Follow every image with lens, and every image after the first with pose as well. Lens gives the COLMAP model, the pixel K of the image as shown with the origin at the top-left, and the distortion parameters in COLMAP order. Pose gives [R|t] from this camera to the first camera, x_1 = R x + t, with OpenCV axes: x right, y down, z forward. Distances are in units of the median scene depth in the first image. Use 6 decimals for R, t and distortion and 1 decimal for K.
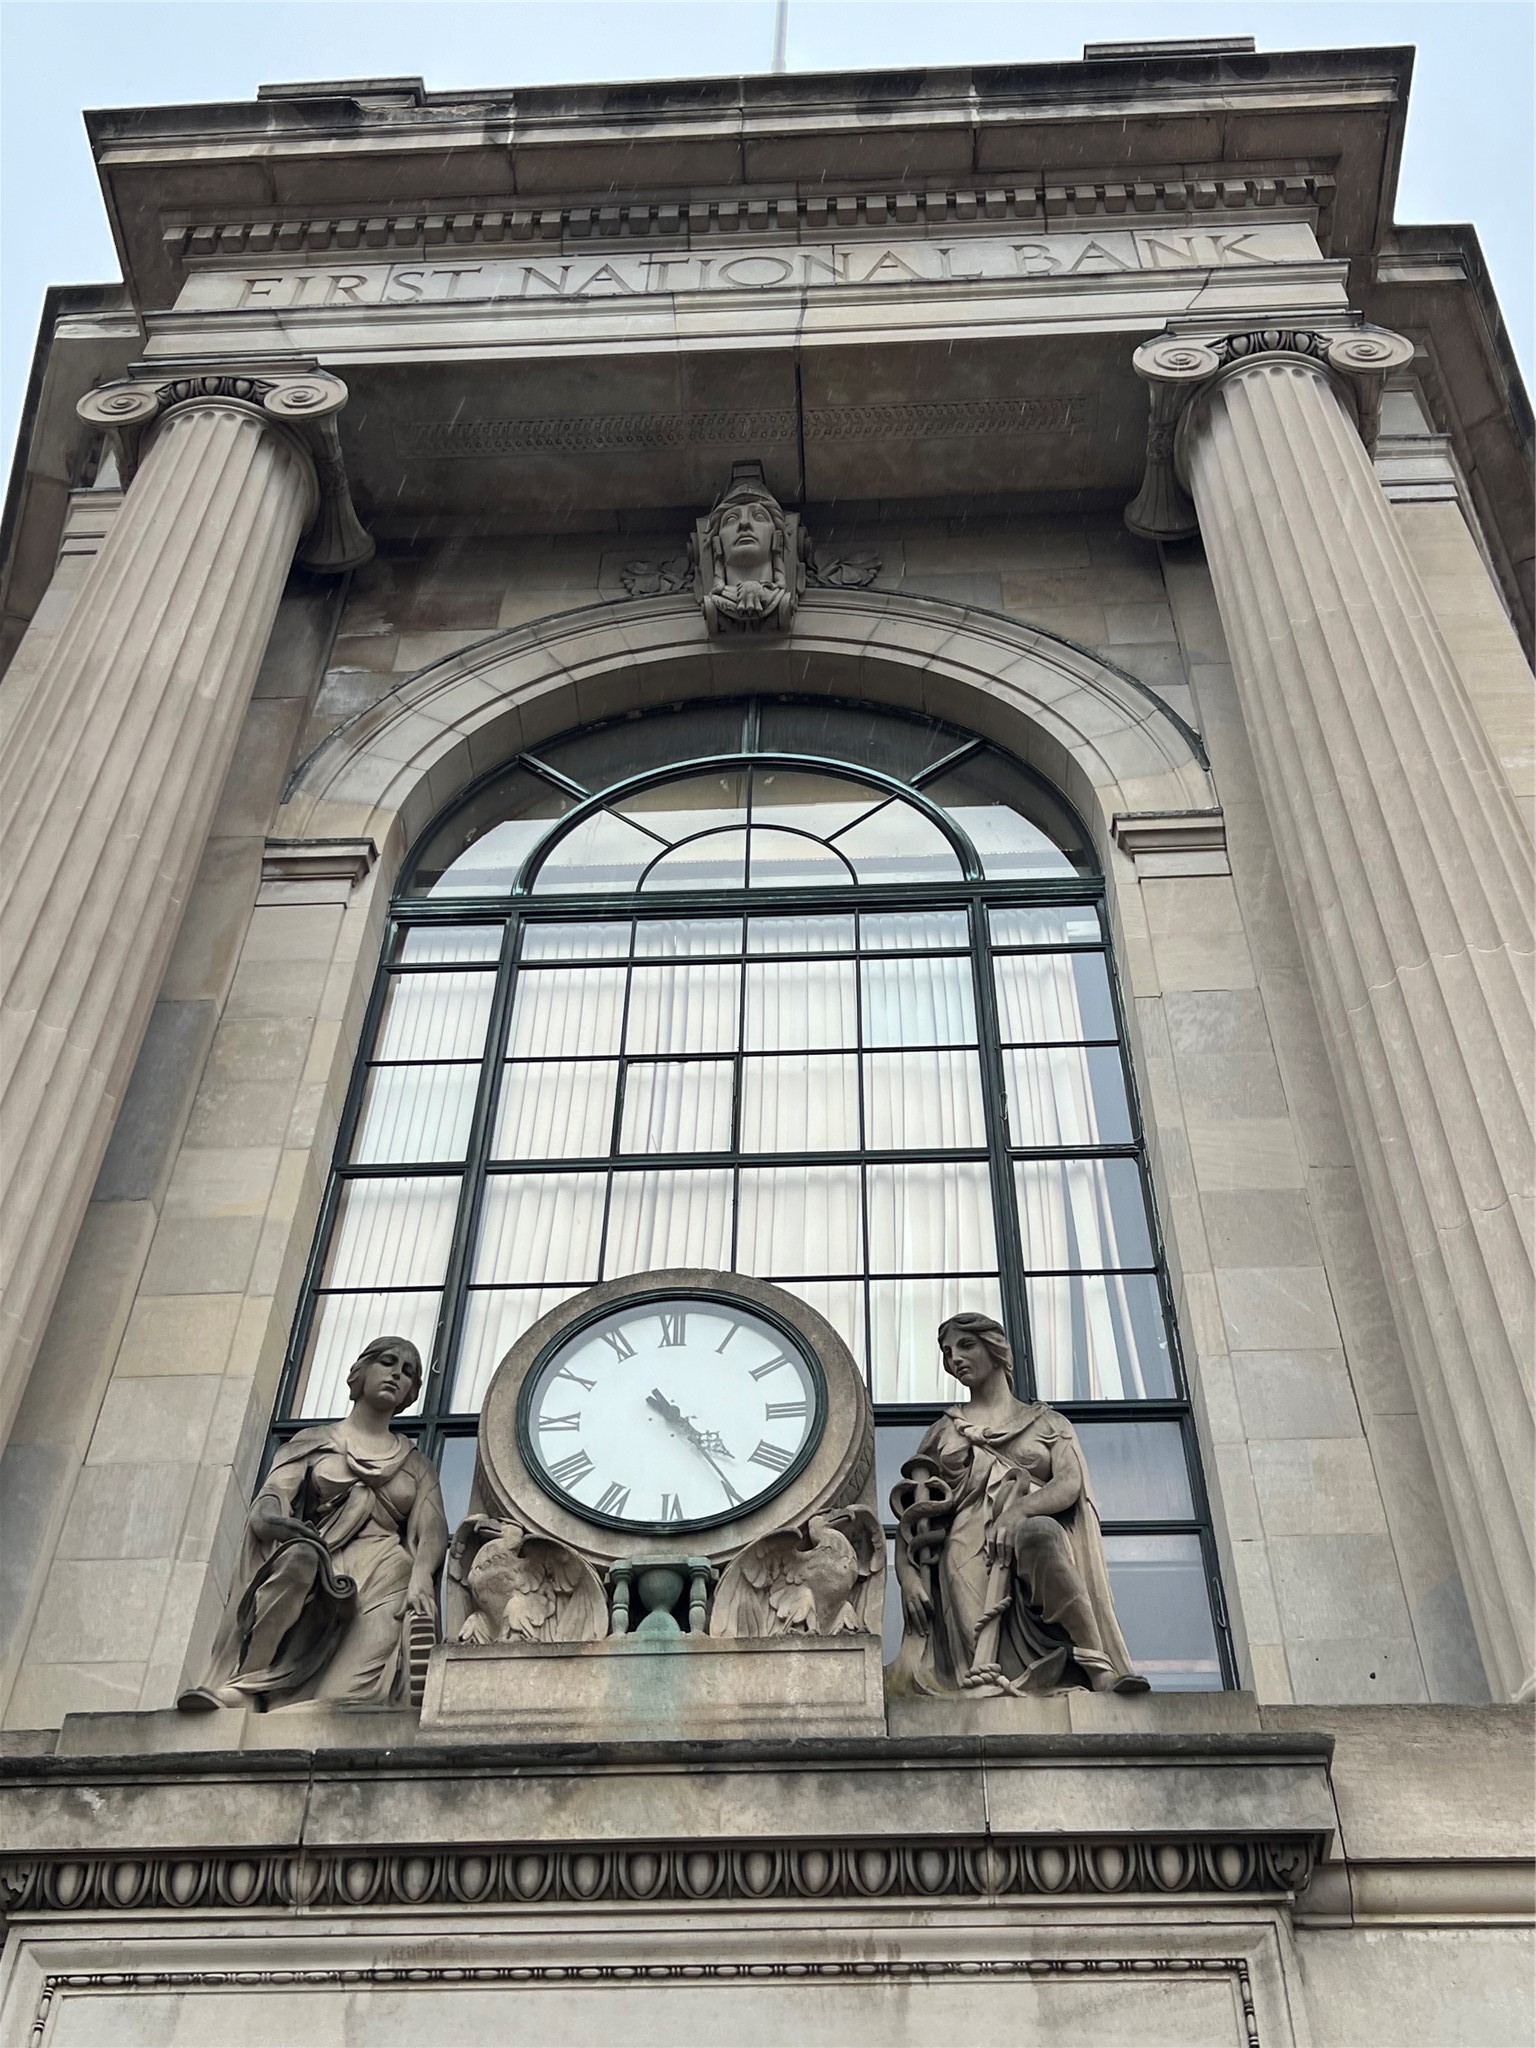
lens RADIAL K [[2261.3, 0, 768.0], [0, 2261.3, 1024.0], [0, 0, 1]] dist [0.001408, 0.001521]
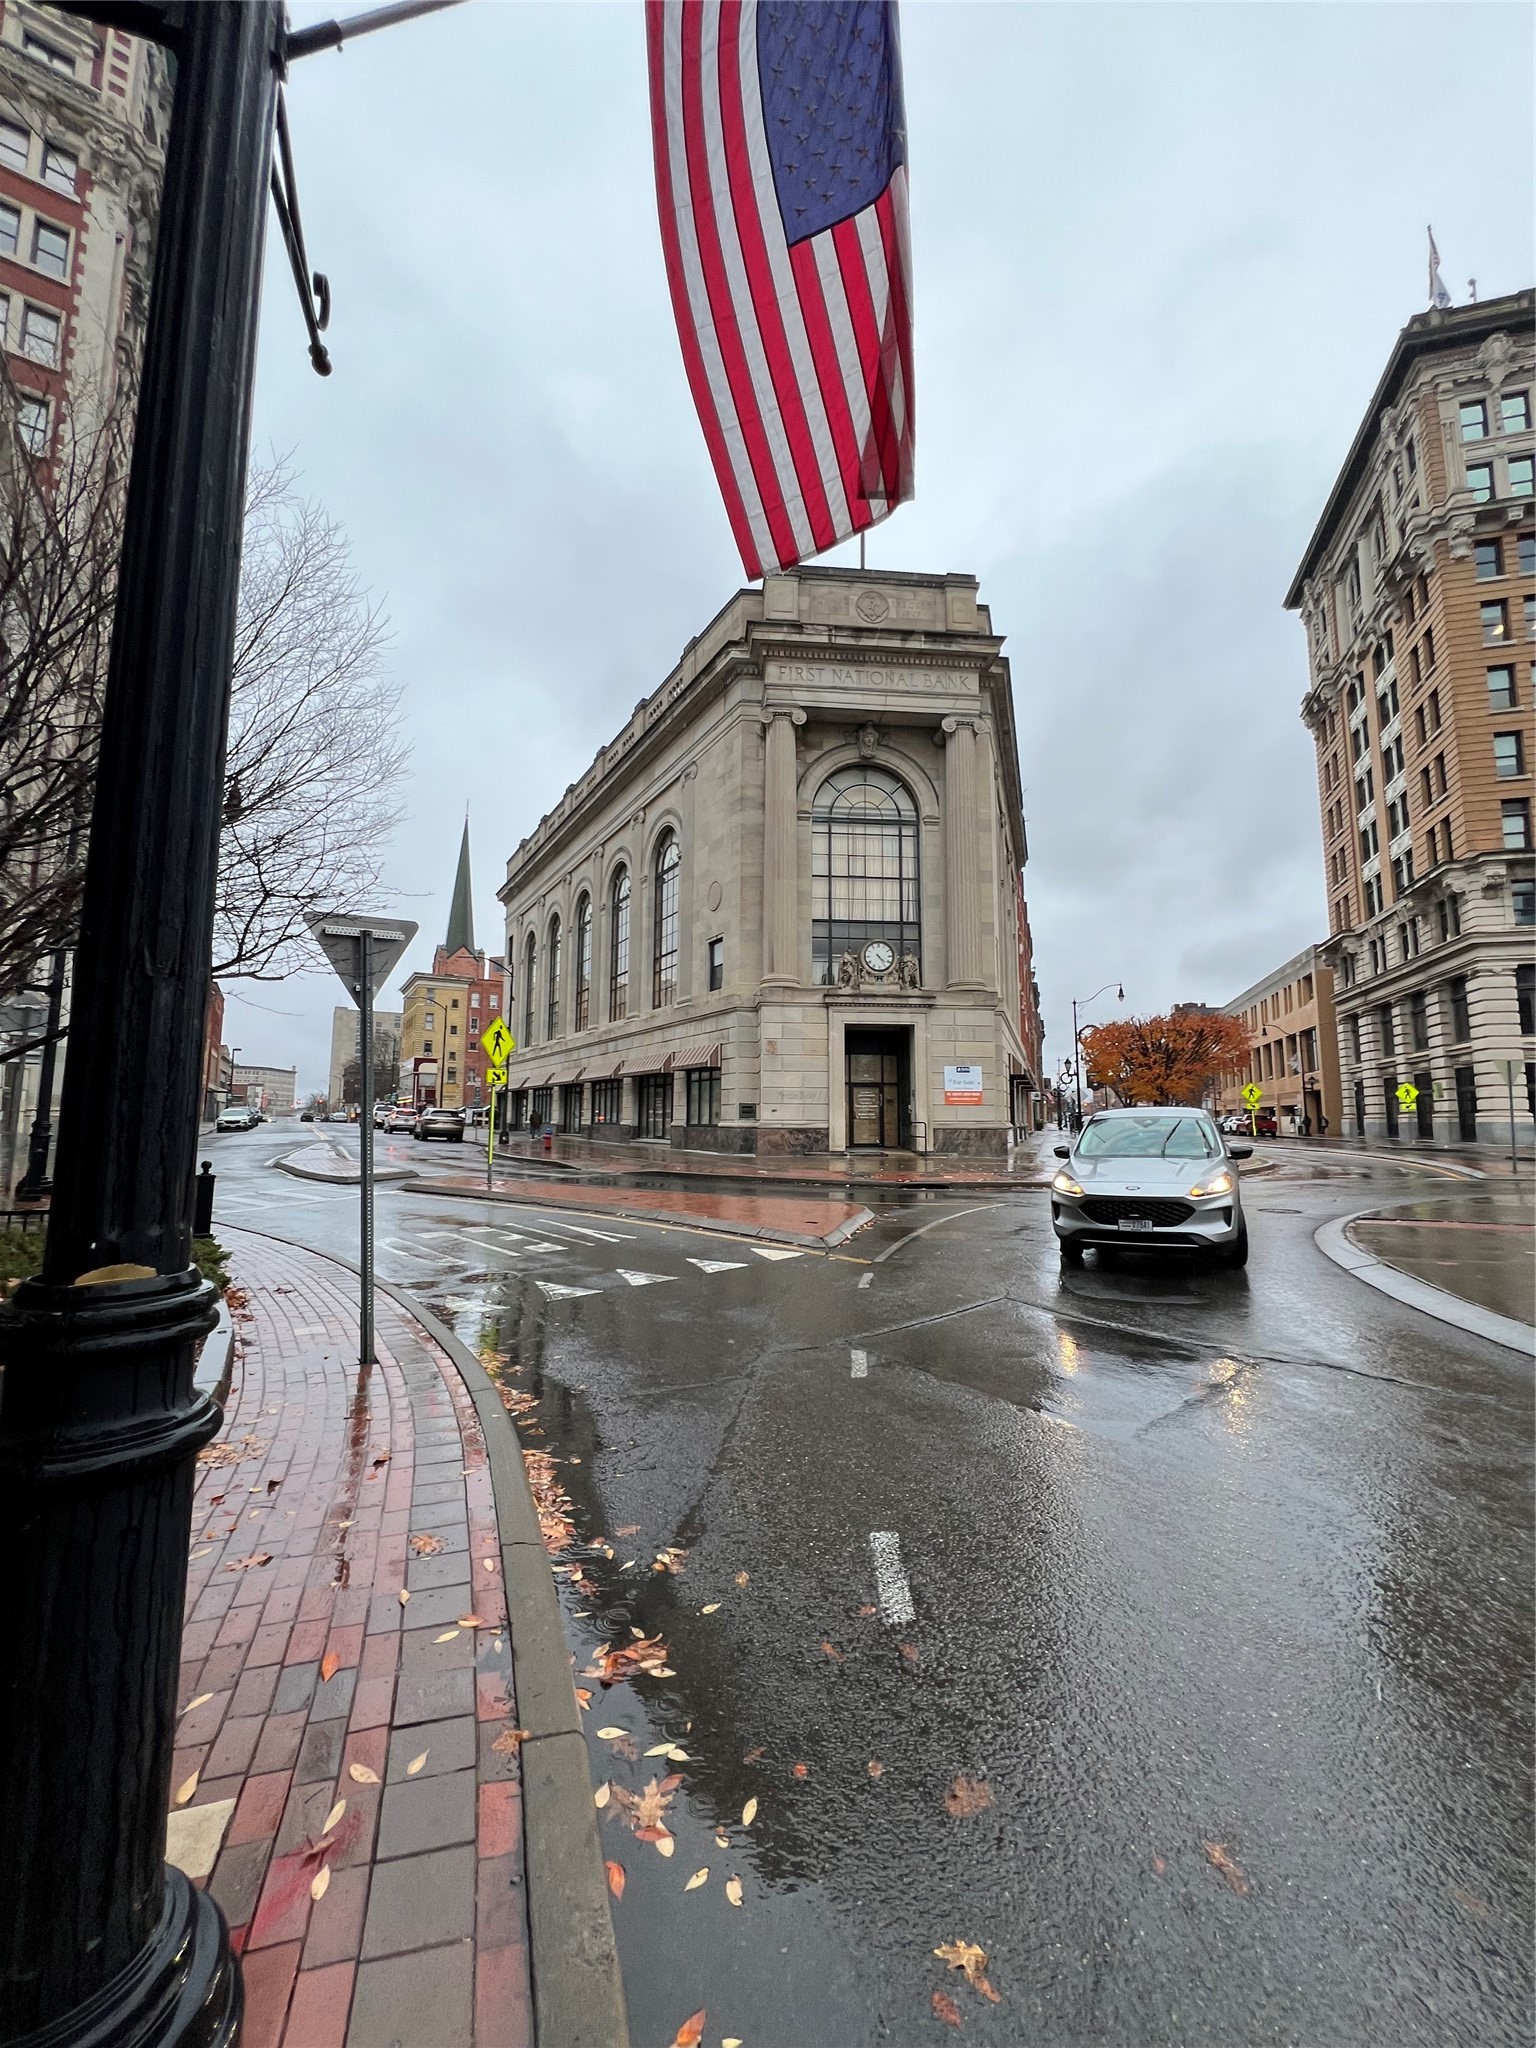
lens RADIAL K [[816.5, 0, 768.0], [0, 816.5, 1024.0], [0, 0, 1]] dist [0.000186, -0.000218]
pose [[0.989122, 0.010977, 0.146685, -0.640285], [-0.107818, 0.732453, 0.672226, -1.207174], [-0.100061, -0.680729, 0.725670, -1.090781]]
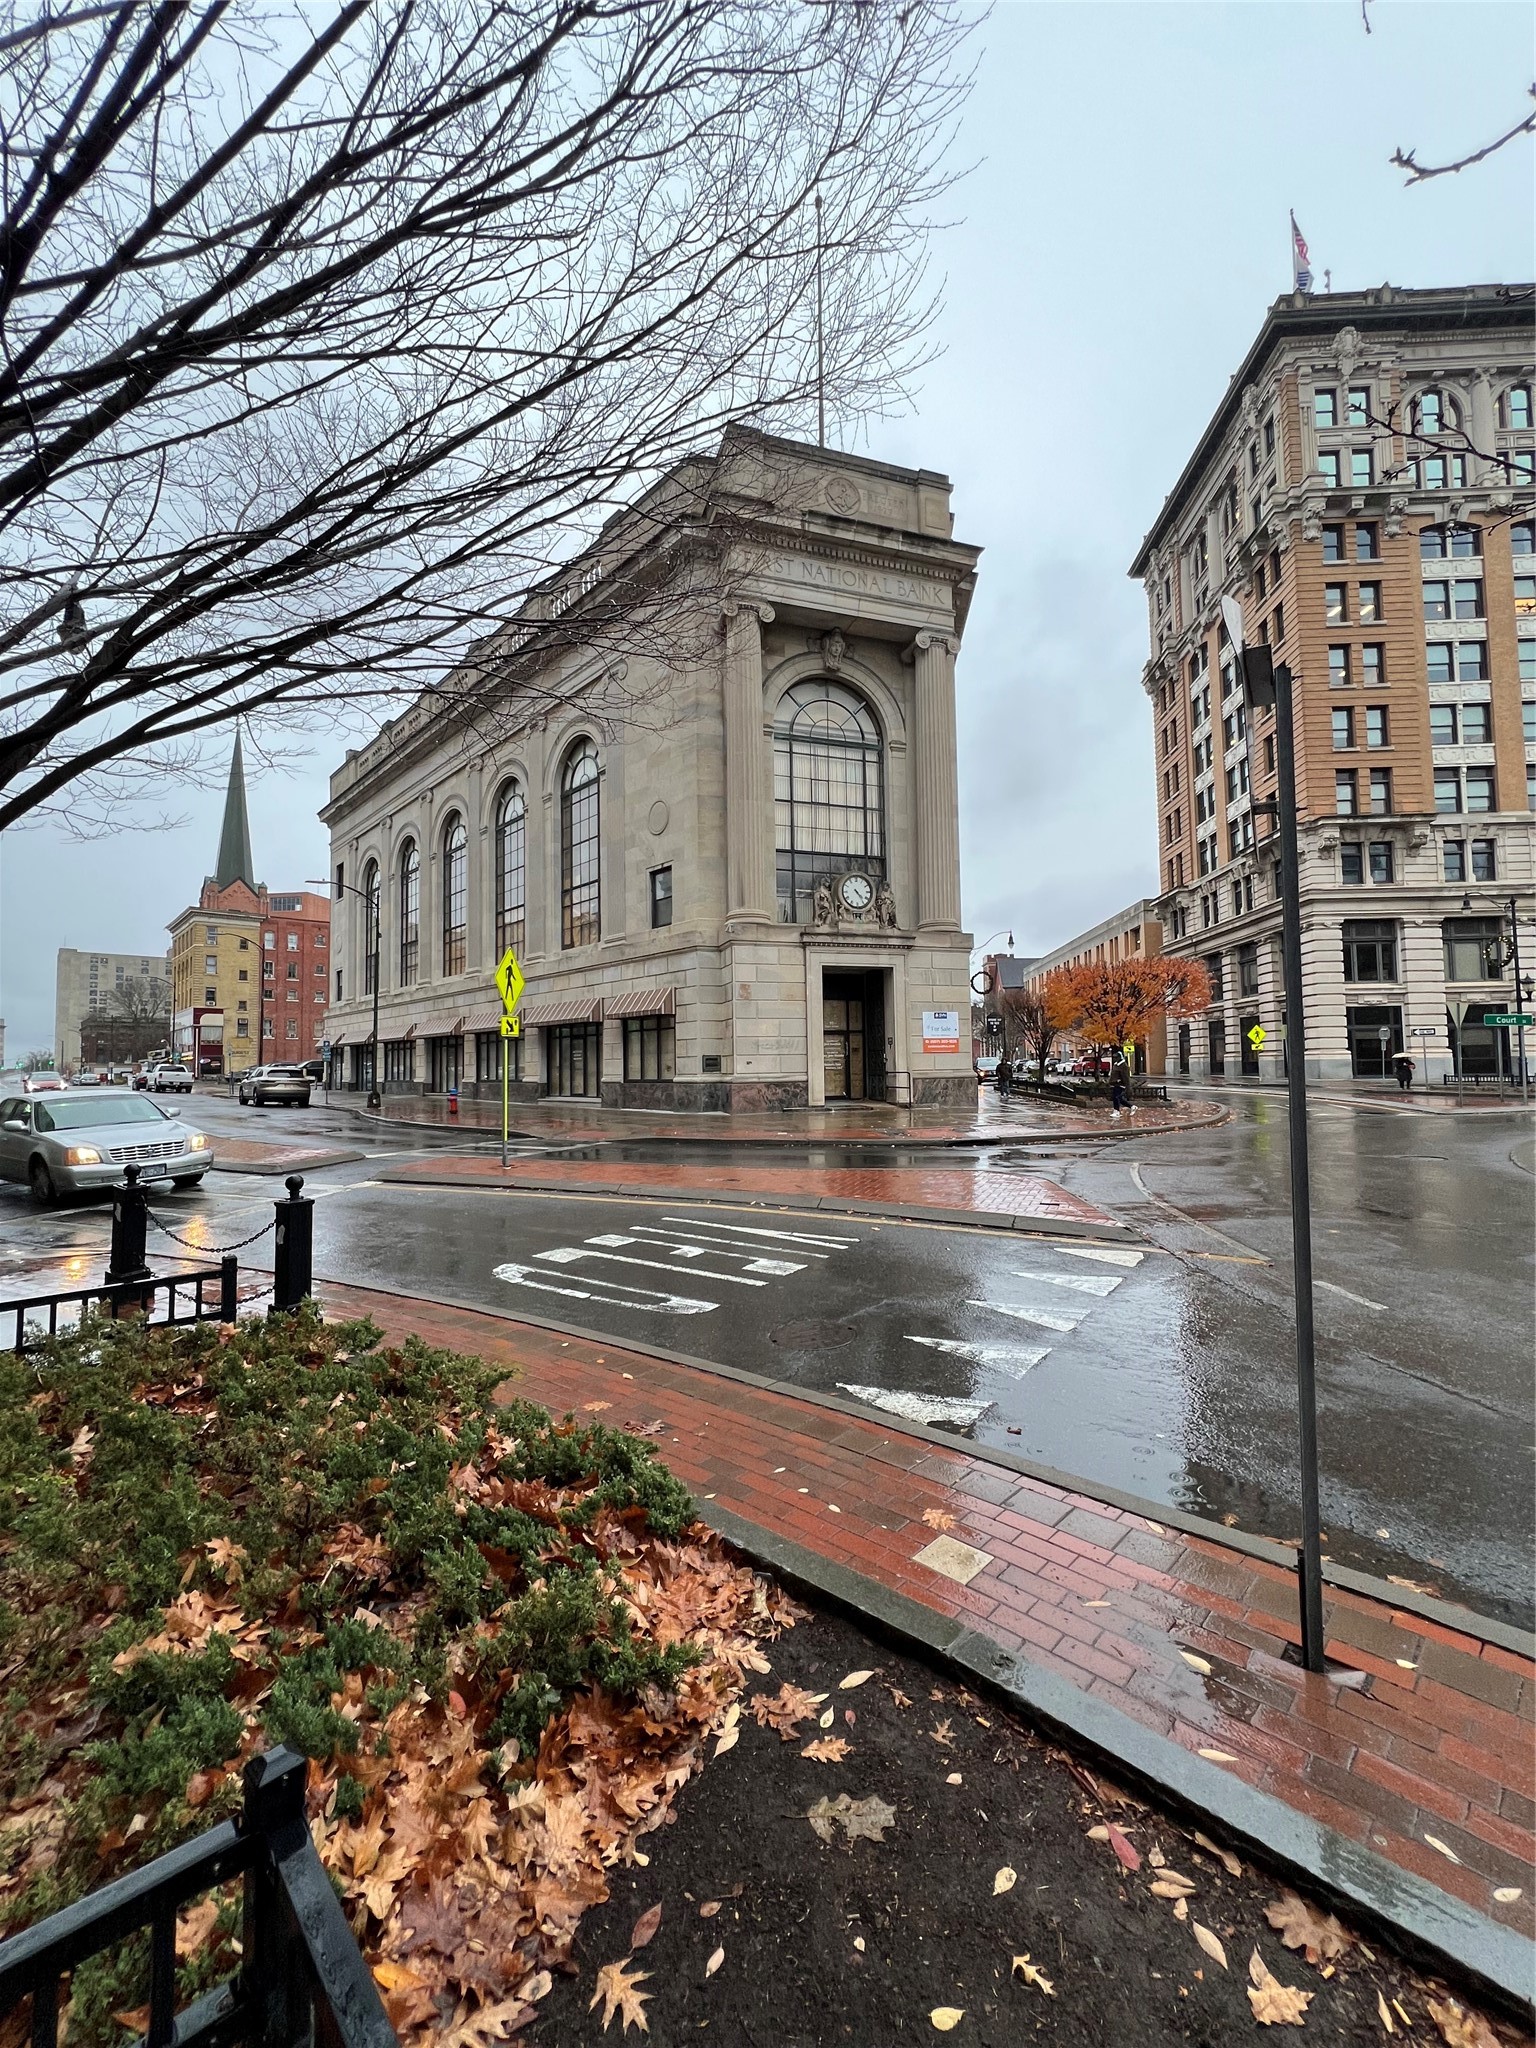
lens RADIAL K [[816.5, 0, 768.0], [0, 816.5, 1024.0], [0, 0, 1]] dist [0.000186, -0.000218]
pose [[0.928944, -0.007243, 0.370151, -0.969819], [-0.263084, 0.690534, 0.673758, -0.963465], [-0.260481, -0.723264, 0.639562, -0.860345]]
